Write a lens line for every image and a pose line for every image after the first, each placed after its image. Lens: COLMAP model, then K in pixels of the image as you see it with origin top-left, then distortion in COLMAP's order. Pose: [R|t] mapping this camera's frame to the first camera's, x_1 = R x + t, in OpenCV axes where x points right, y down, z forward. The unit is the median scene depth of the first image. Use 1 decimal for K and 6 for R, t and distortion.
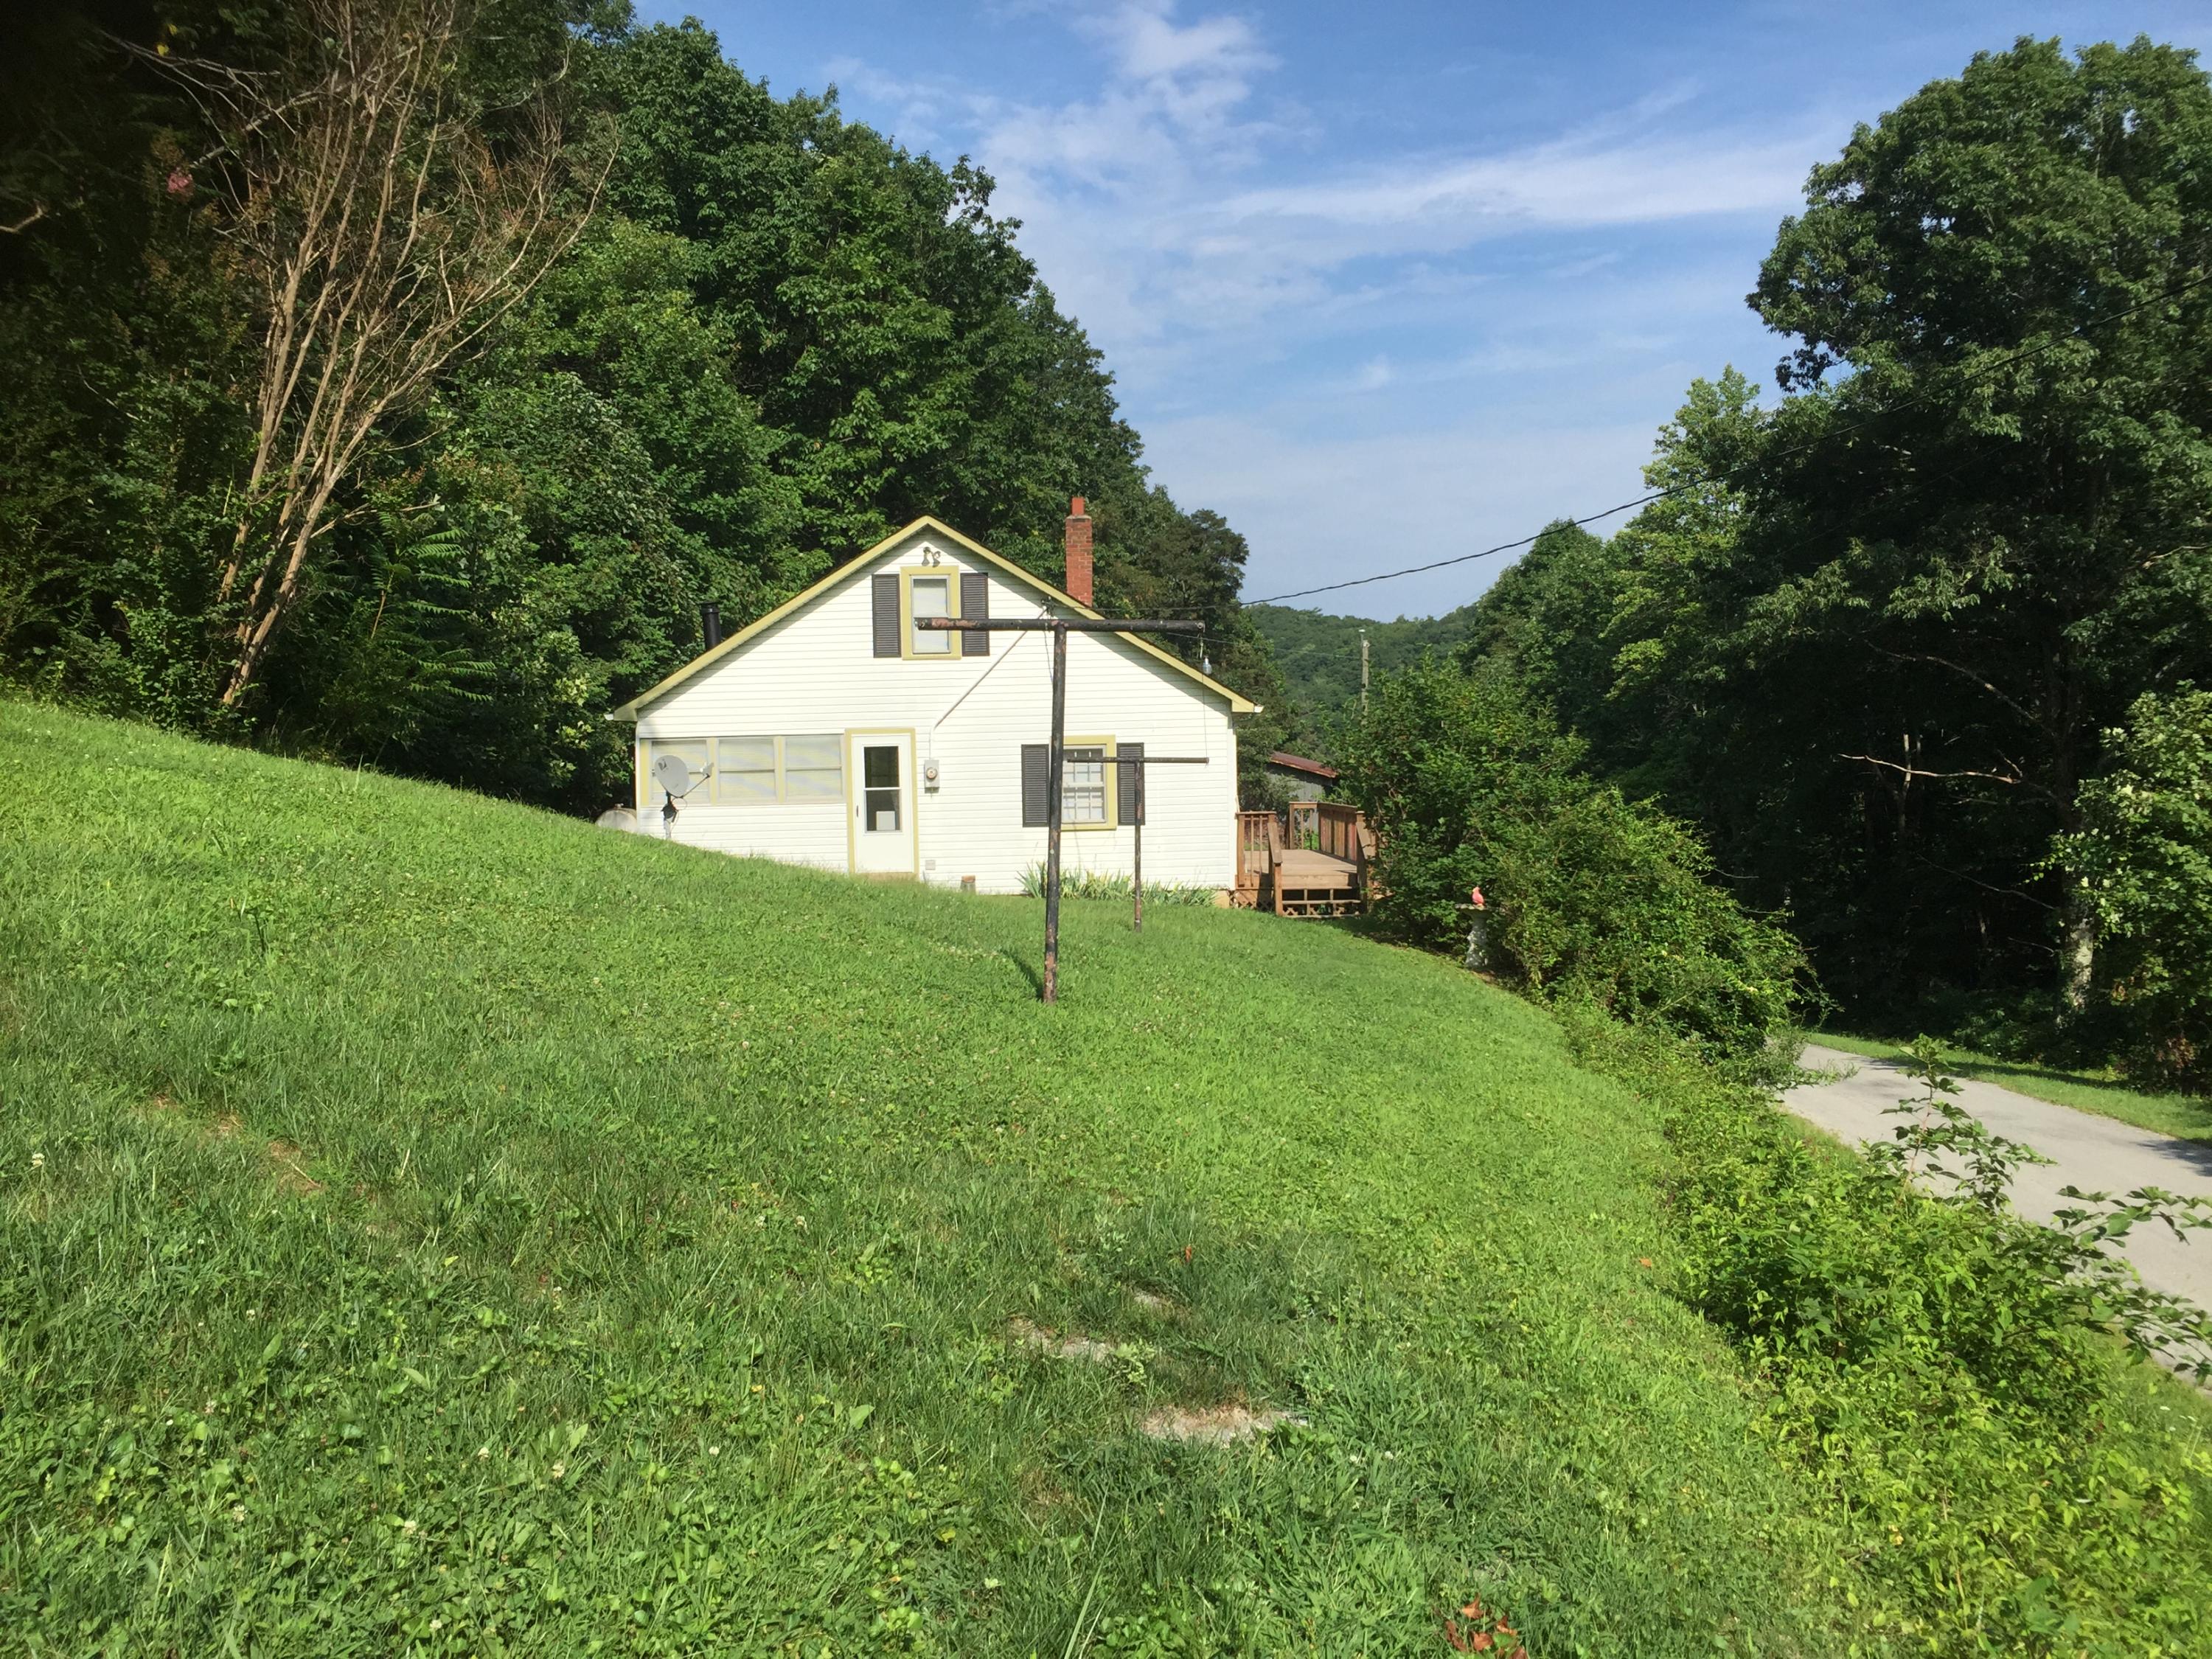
lens RADIAL K [[1942.6, 0, 1105.8], [0, 1942.6, 836.0], [0, 0, 1]] dist [0.045271, -0.009819]
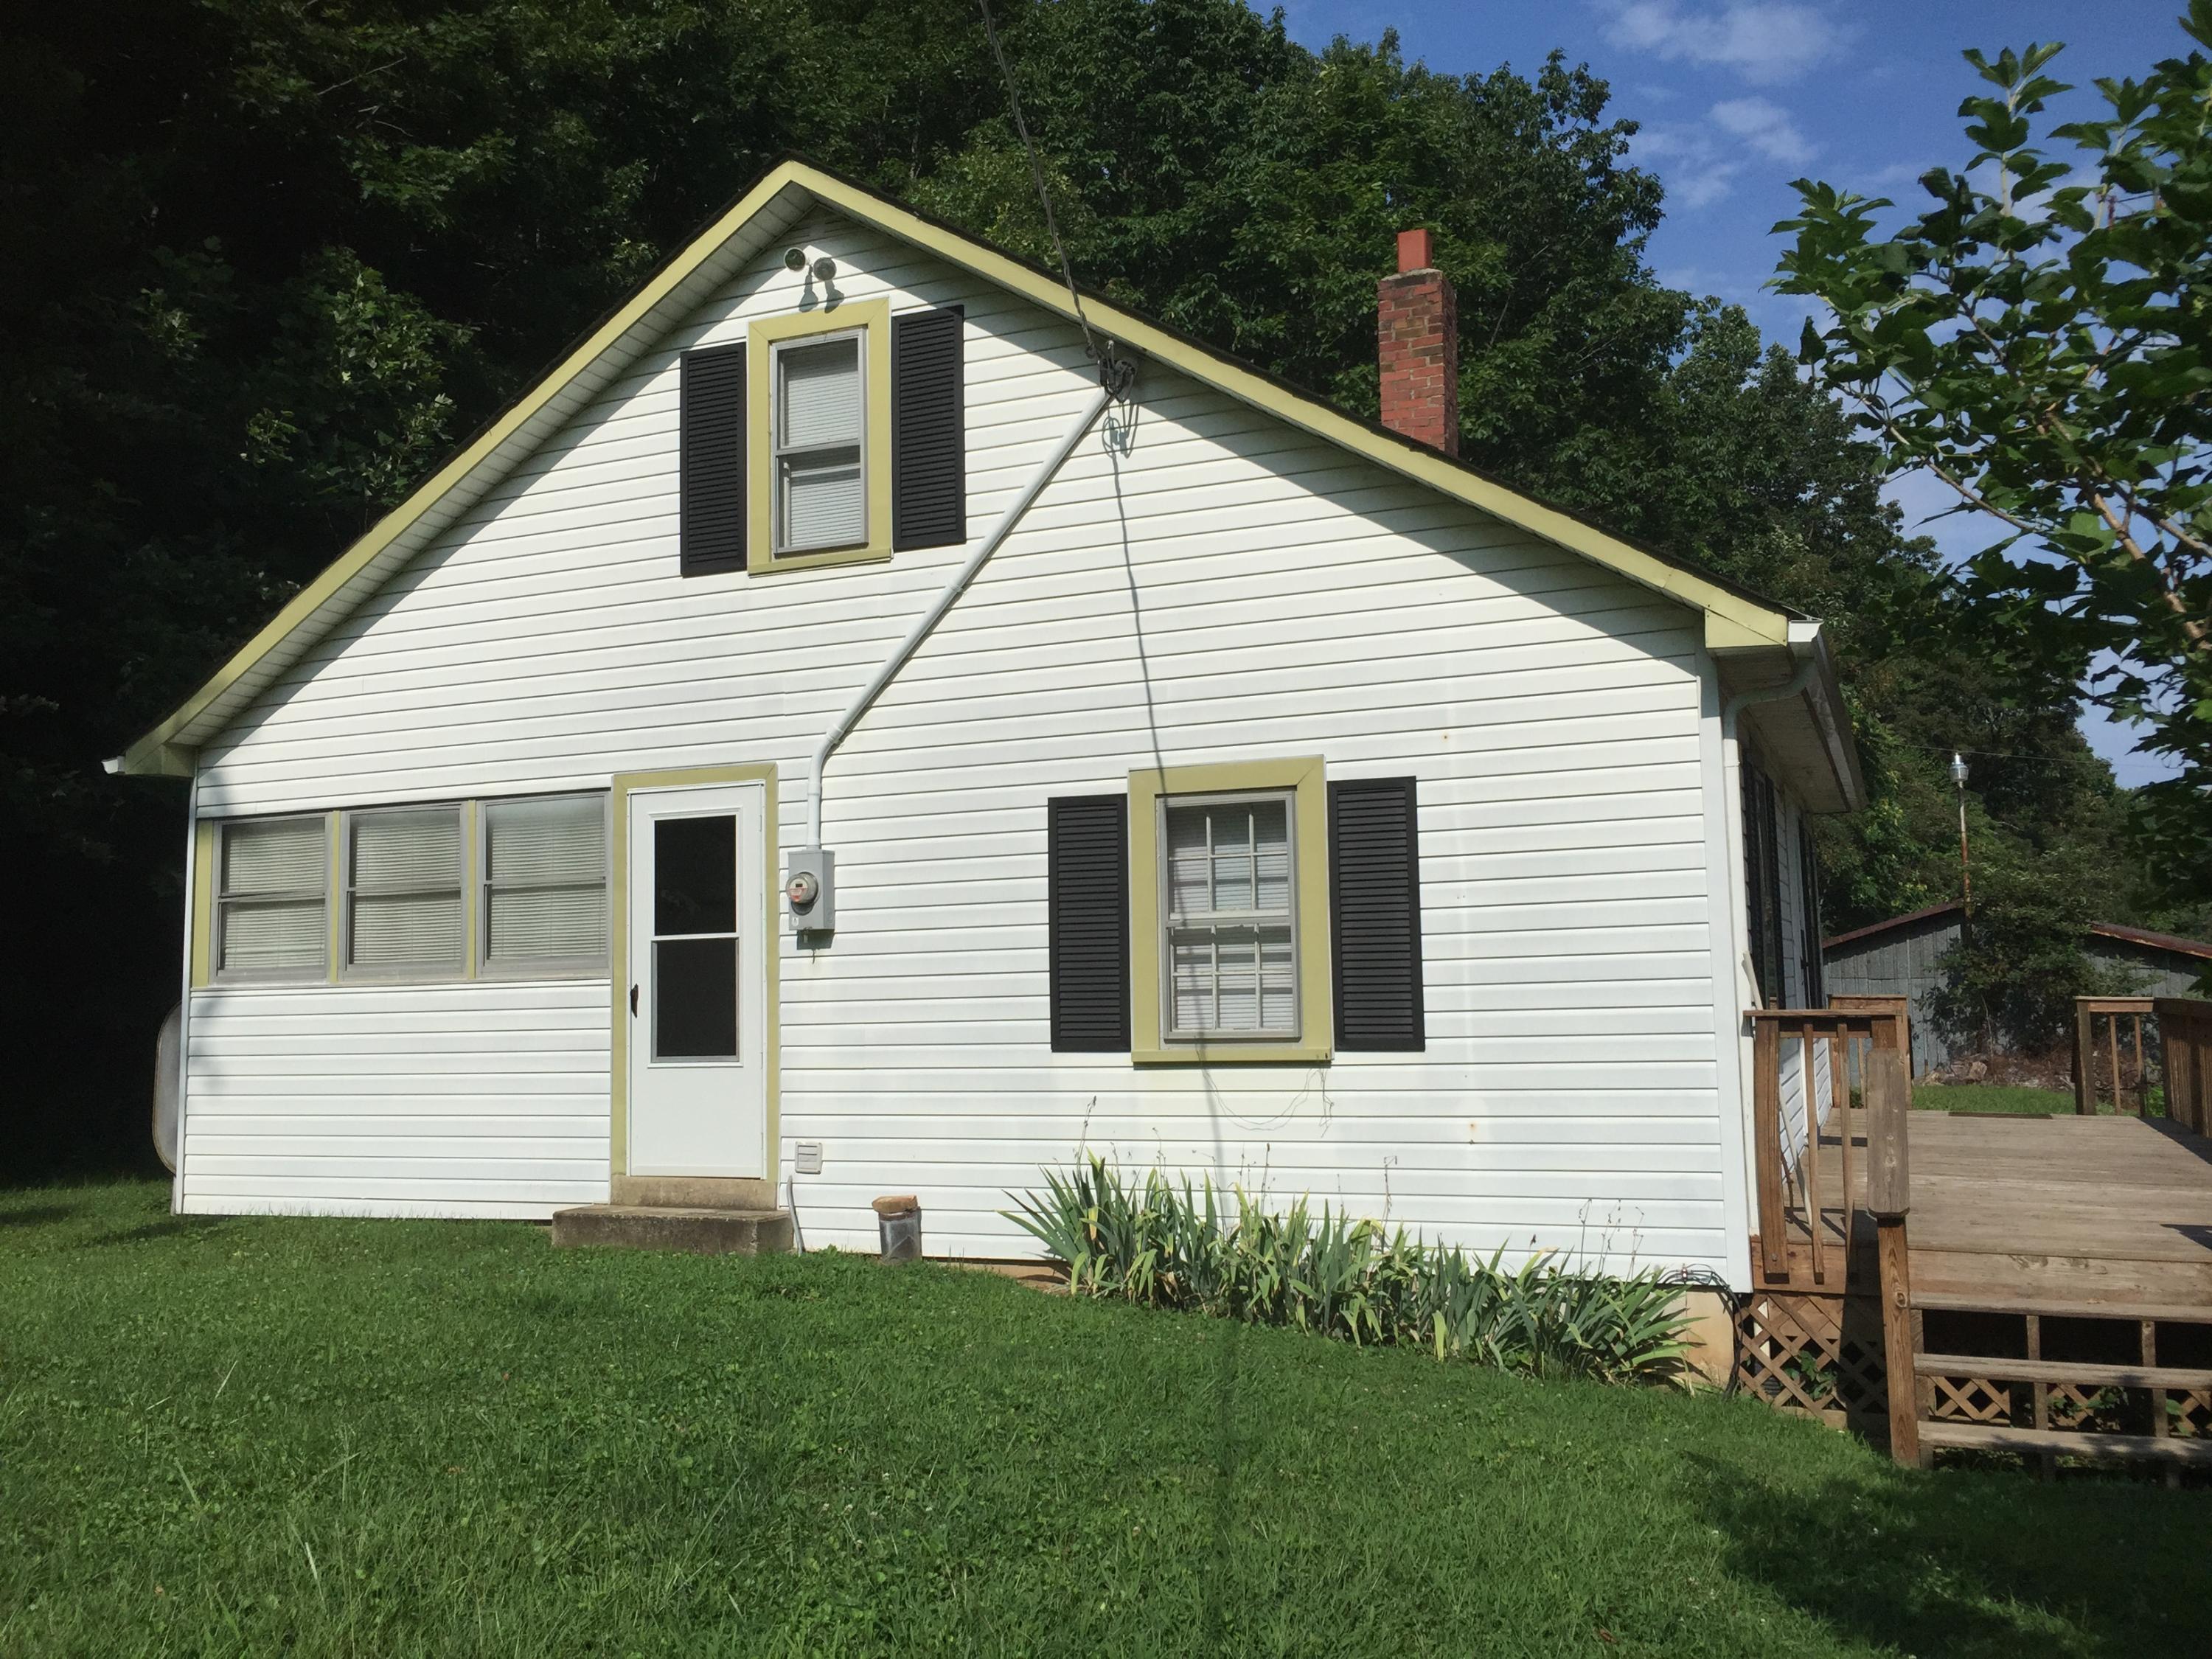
lens RADIAL K [[1942.6, 0, 1099.8], [0, 1942.6, 813.3], [0, 0, 1]] dist [0.045271, -0.009819]
pose [[0.914094, -0.035862, -0.403914, 0.097393], [-0.013926, 0.992718, -0.119656, -0.005318], [0.405264, 0.115001, 0.906938, 0.704451]]
